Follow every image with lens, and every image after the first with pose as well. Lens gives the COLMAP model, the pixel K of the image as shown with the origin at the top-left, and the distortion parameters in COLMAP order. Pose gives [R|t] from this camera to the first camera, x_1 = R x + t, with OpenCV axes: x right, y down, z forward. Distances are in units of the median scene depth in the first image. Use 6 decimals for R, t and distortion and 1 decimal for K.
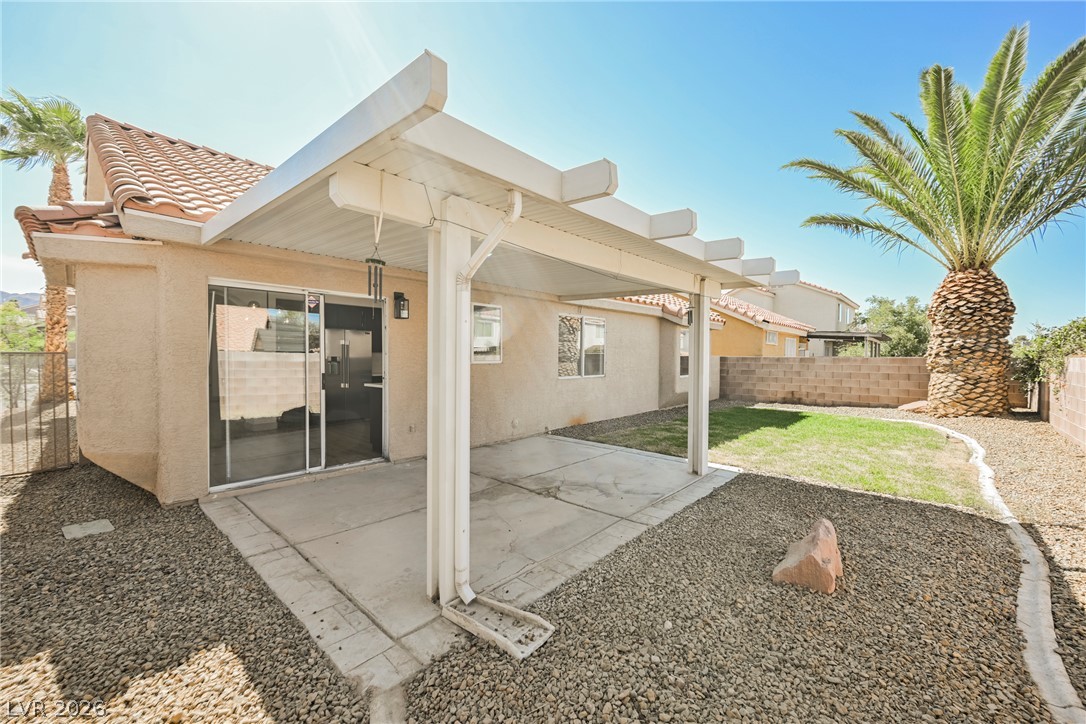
lens RADIAL K [[426.4, 0, 541.5], [0, 426.4, 362.4], [0, 0, 1]] dist [-0.002412, 0.000261]
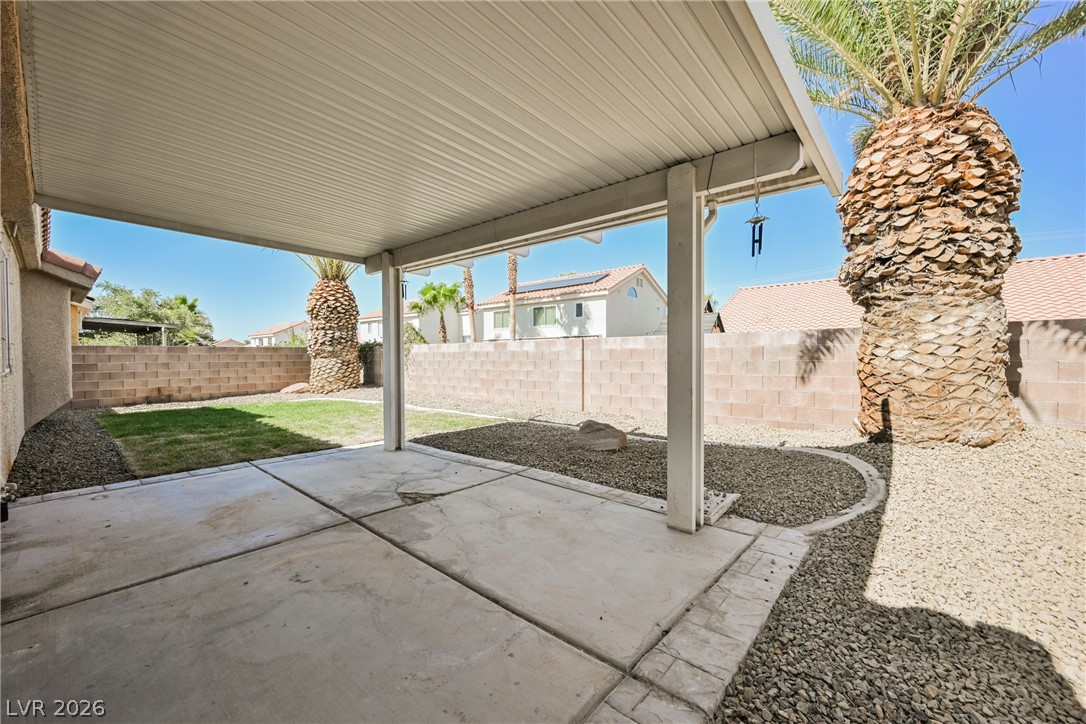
lens RADIAL K [[426.4, 0, 554.2], [0, 426.4, 357.9], [0, 0, 1]] dist [-0.002412, 0.000261]
pose [[-0.017307, -0.013626, 0.999757, -0.625776], [0.022924, 0.999639, 0.014022, 0.041826], [-0.999587, 0.023161, -0.016989, 0.641114]]
